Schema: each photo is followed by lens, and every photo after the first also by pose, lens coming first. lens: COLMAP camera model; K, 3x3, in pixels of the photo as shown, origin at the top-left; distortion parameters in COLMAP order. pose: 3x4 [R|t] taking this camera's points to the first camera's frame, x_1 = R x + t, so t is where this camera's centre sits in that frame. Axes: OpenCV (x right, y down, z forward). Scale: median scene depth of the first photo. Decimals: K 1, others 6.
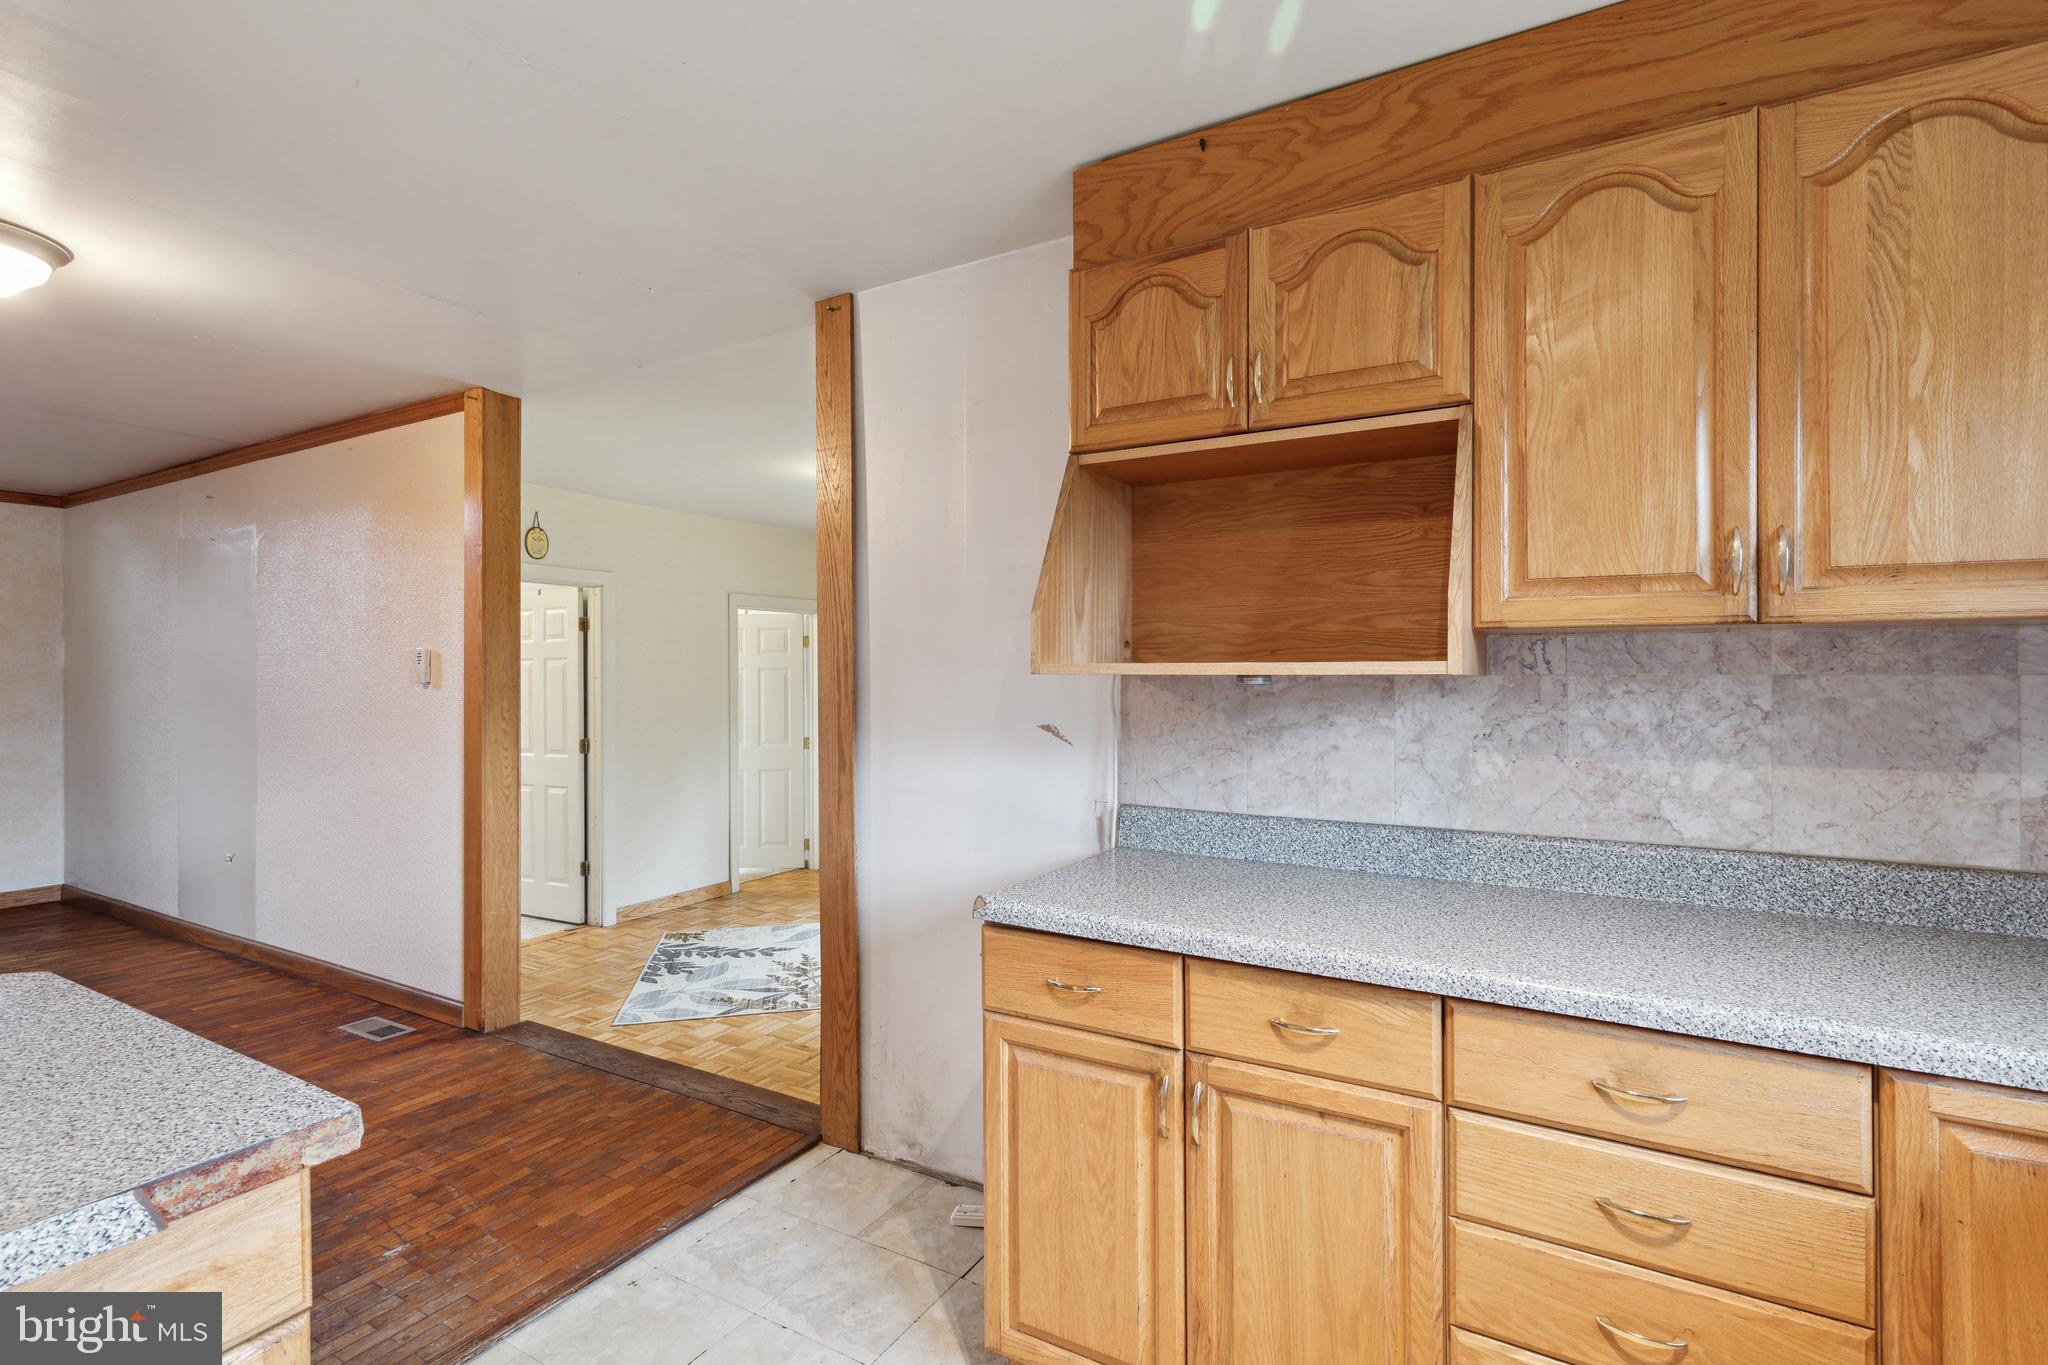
lens RADIAL K [[930.8, 0, 1022.2], [0, 930.8, 653.4], [0, 0, 1]] dist [0.008753, -0.000514]
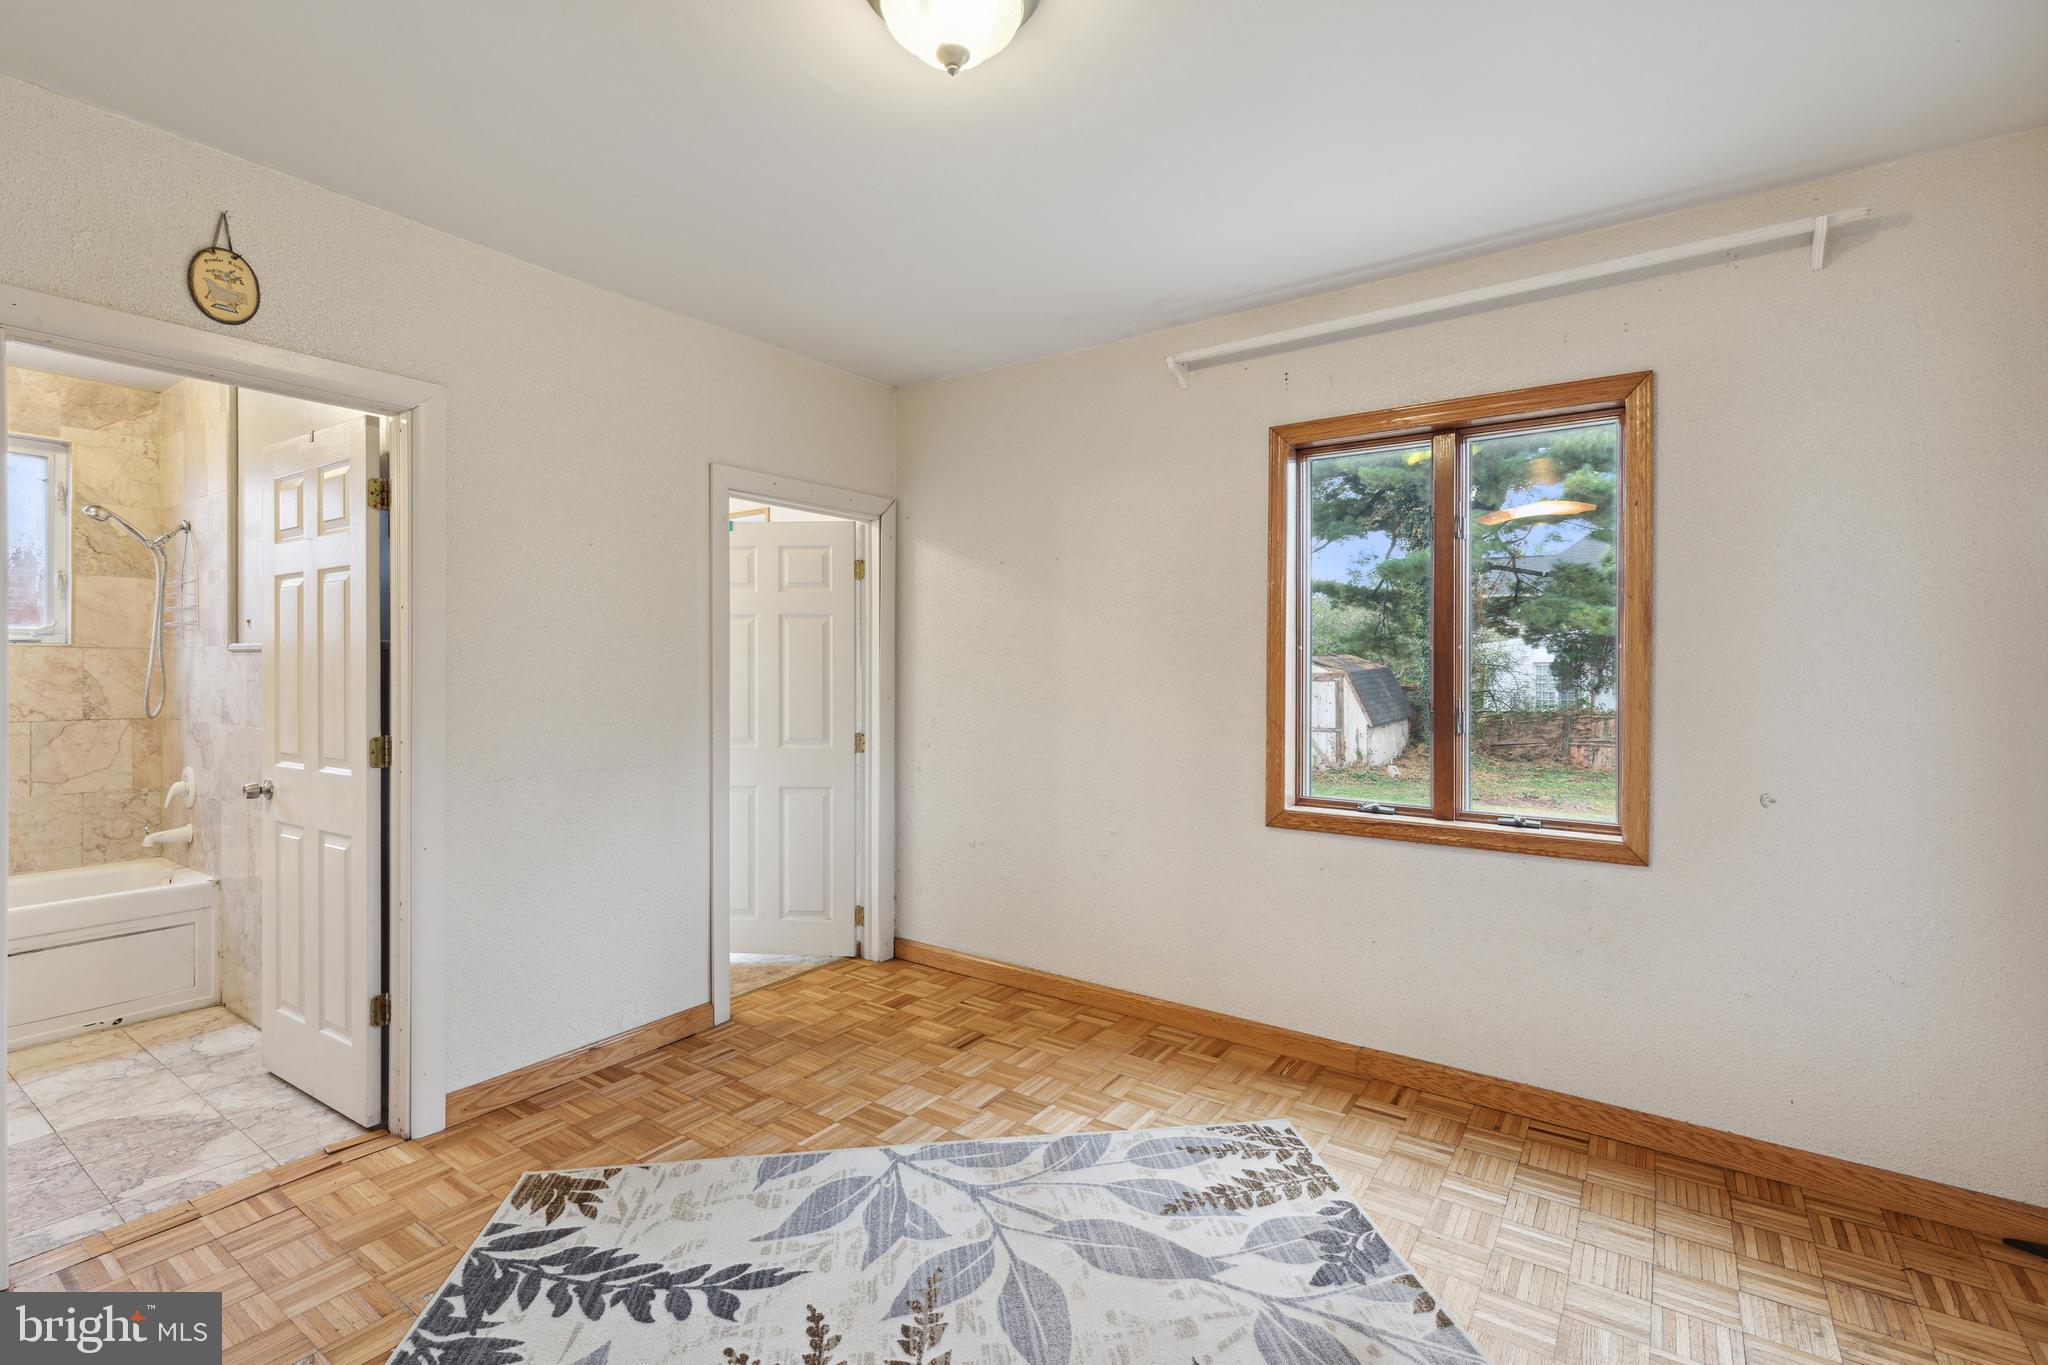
lens RADIAL K [[930.8, 0, 1026.7], [0, 930.8, 673.2], [0, 0, 1]] dist [0.008753, -0.000514]
pose [[0.996745, 0.008390, -0.080177, -0.126213], [-0.005675, 0.999405, 0.034034, 0.050272], [0.080415, -0.033468, 0.996199, 0.667958]]
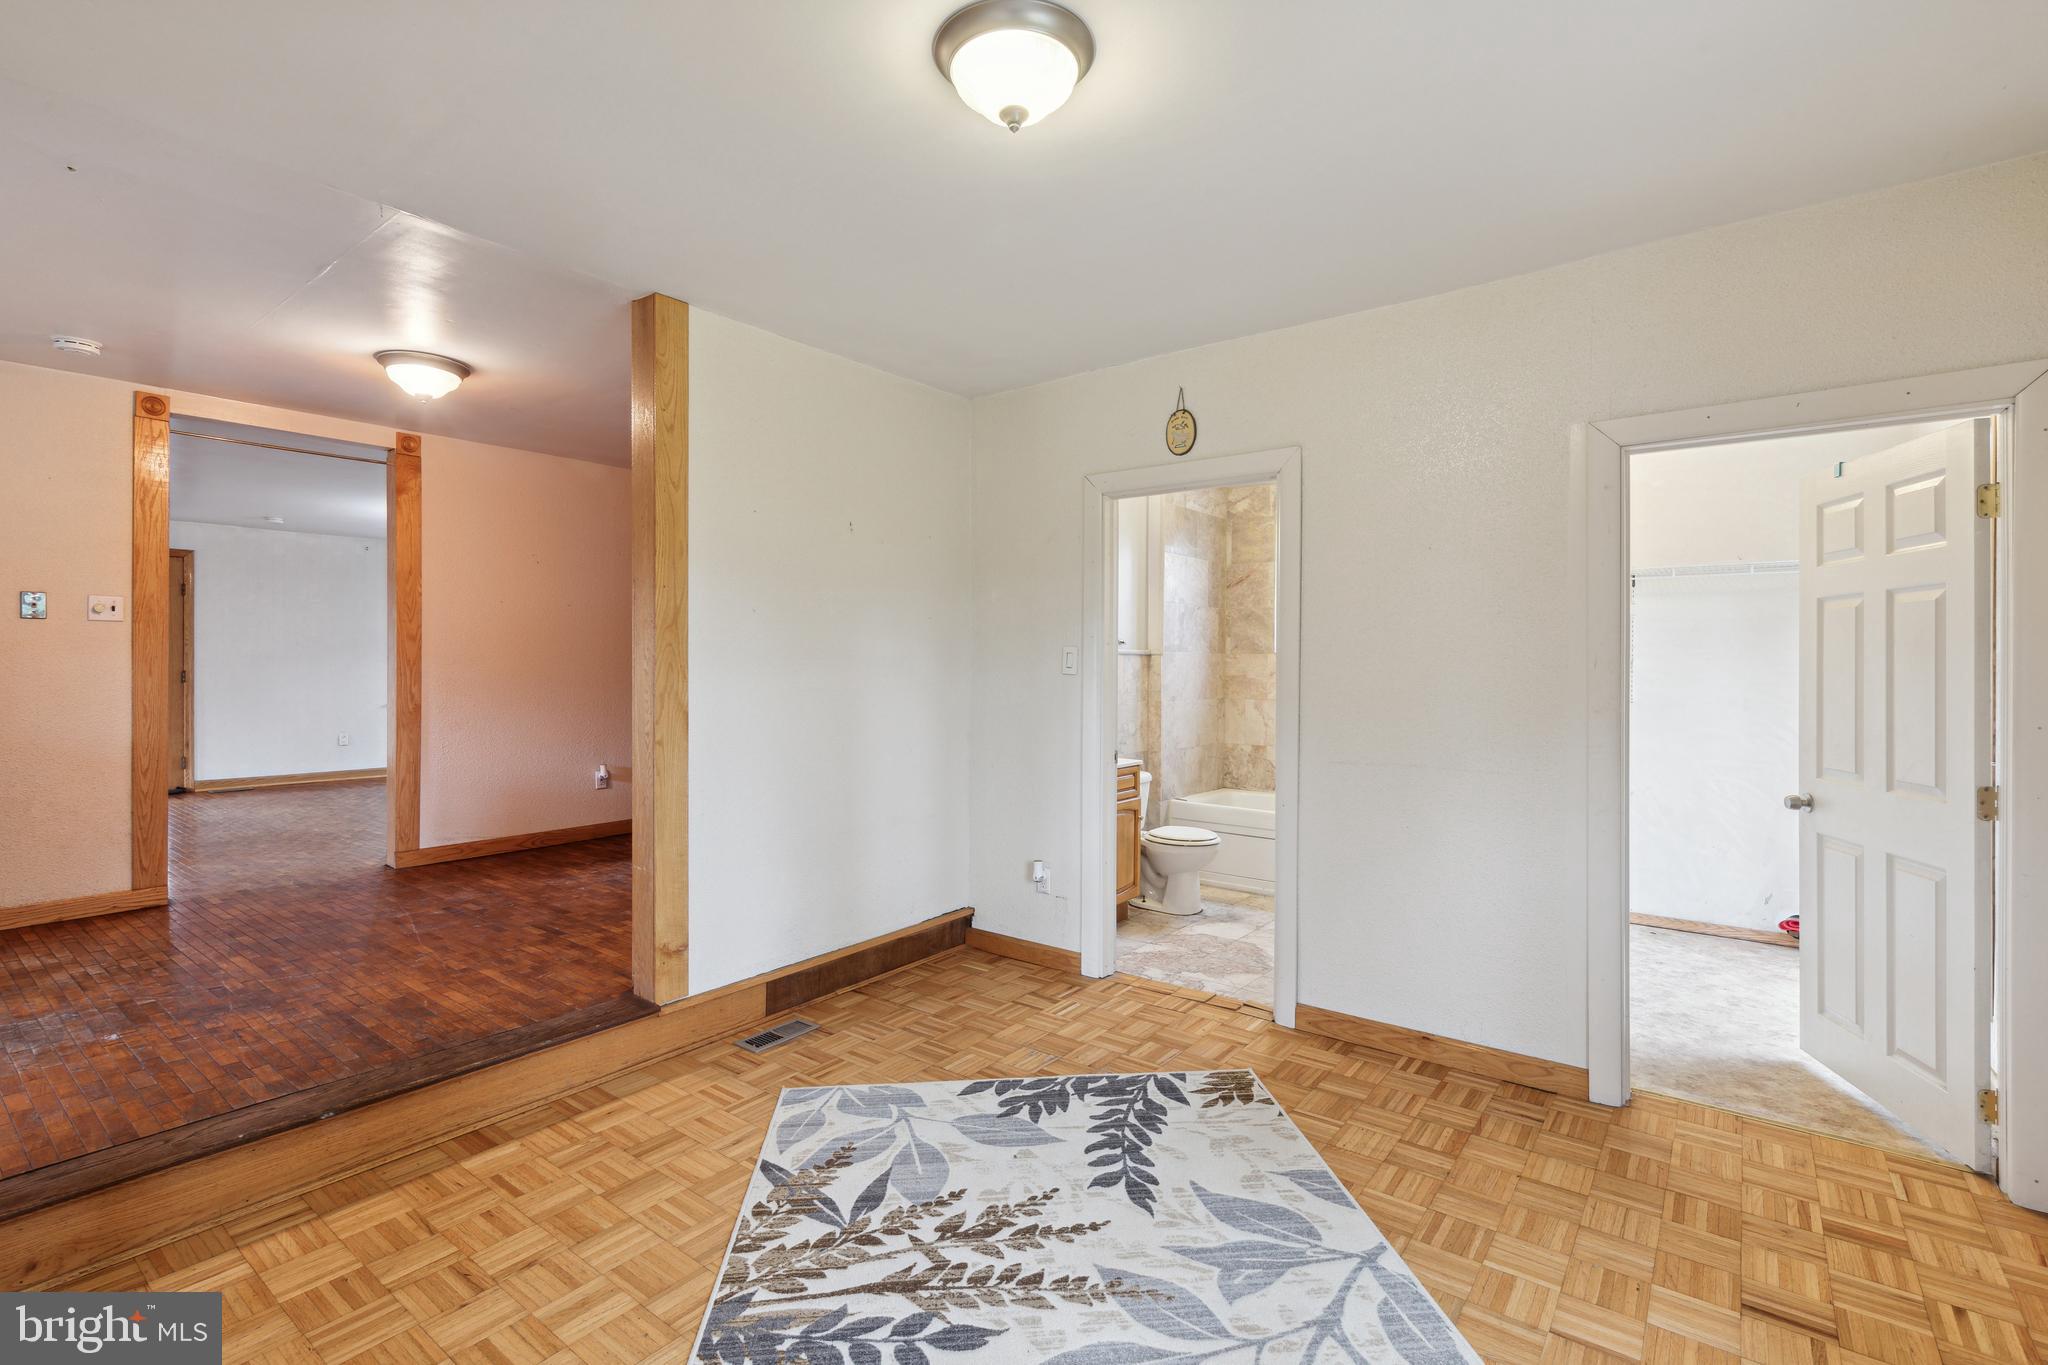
lens RADIAL K [[930.8, 0, 1026.5], [0, 930.8, 672.0], [0, 0, 1]] dist [0.008753, -0.000514]
pose [[-0.118845, 0.013438, -0.992822, 0.213347], [0.020745, 0.999724, 0.011048, 0.059495], [0.992696, -0.019283, -0.119091, 1.076568]]
